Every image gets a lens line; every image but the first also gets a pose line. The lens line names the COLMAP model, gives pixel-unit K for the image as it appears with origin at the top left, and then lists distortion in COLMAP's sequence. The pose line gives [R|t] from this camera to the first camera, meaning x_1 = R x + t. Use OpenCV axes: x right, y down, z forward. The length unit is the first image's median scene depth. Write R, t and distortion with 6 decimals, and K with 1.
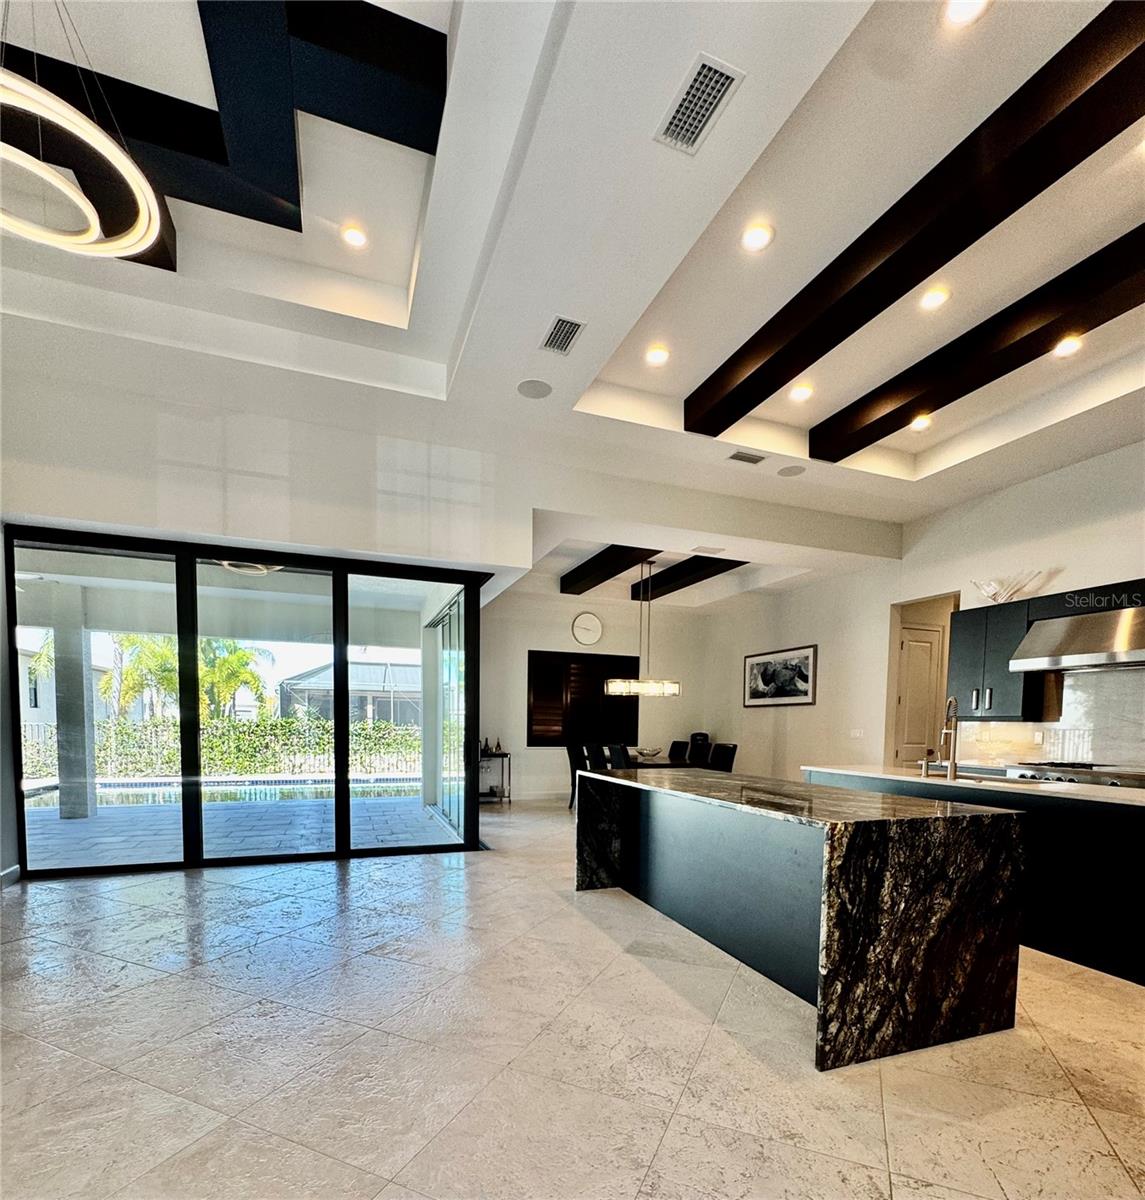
lens RADIAL K [[618.3, 0, 575.0], [0, 618.3, 761.1], [0, 0, 1]] dist [-0.005313, -0.000395]
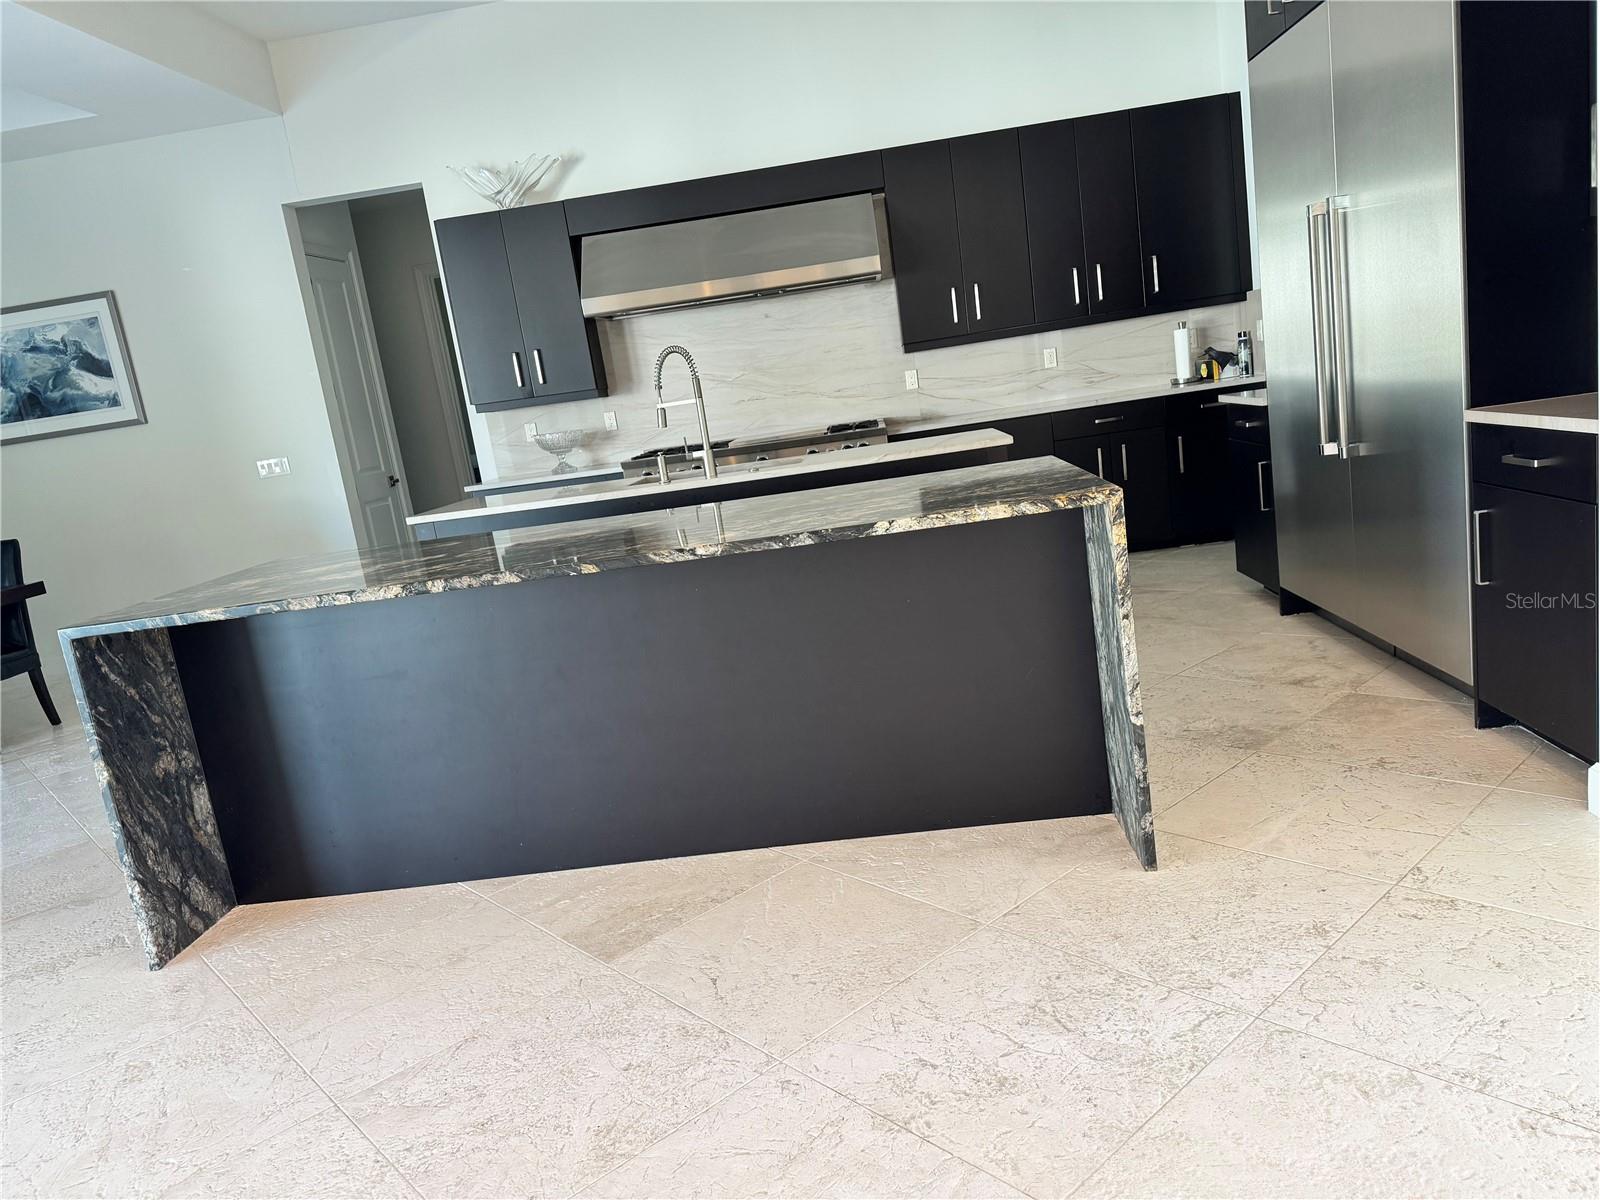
lens RADIAL K [[1115.6, 0, 794.3], [0, 1115.6, 608.3], [0, 0, 1]] dist [0.089539, -0.109499]
pose [[0.406205, -0.249208, 0.879143, -0.270269], [0.199856, 0.963029, 0.180645, -0.020273], [-0.891659, 0.102323, 0.440993, 0.289021]]
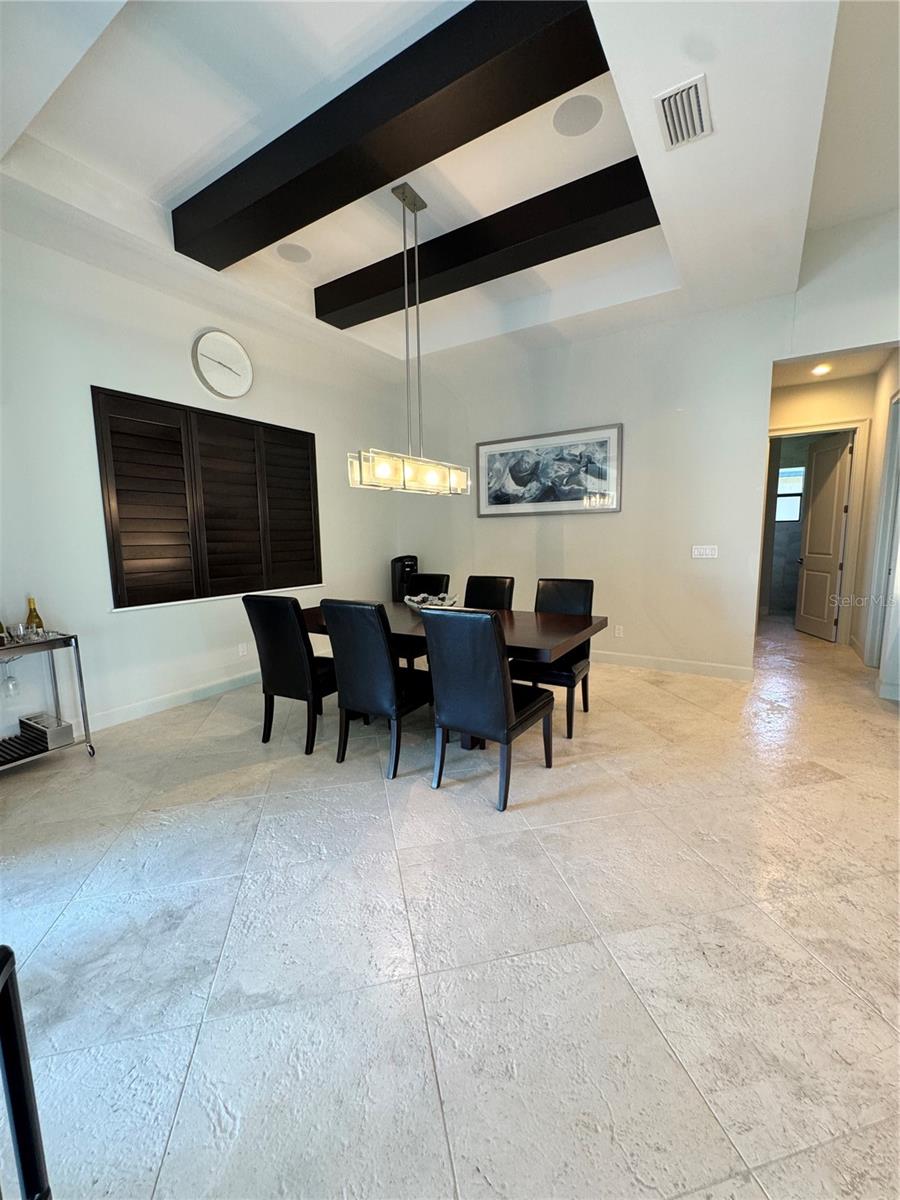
lens RADIAL K [[483.2, 0, 448.4], [0, 483.2, 601.4], [0, 0, 1]] dist [0.001433, 0.000324]
pose [[0.803349, -0.105607, 0.586070, -0.143179], [0.061109, 0.993574, 0.095273, -0.074700], [-0.592365, -0.040723, 0.804640, 0.924392]]
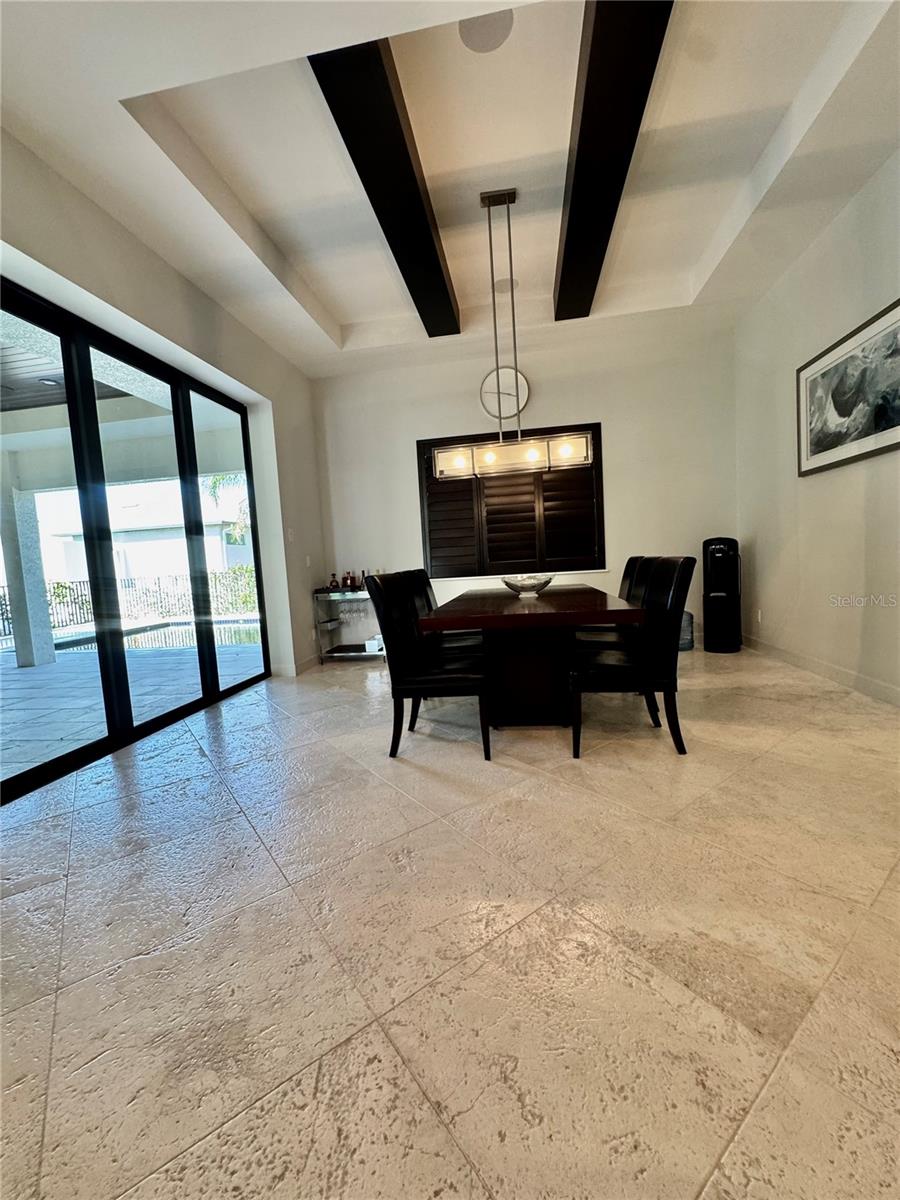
lens RADIAL K [[483.3, 0, 452.8], [0, 483.3, 595.3], [0, 0, 1]] dist [0.000793, 0.000036]
pose [[0.867695, -0.026509, -0.496390, 0.361680], [0.041346, 0.998966, 0.018926, -0.019551], [0.495375, -0.036946, 0.867893, 0.860943]]
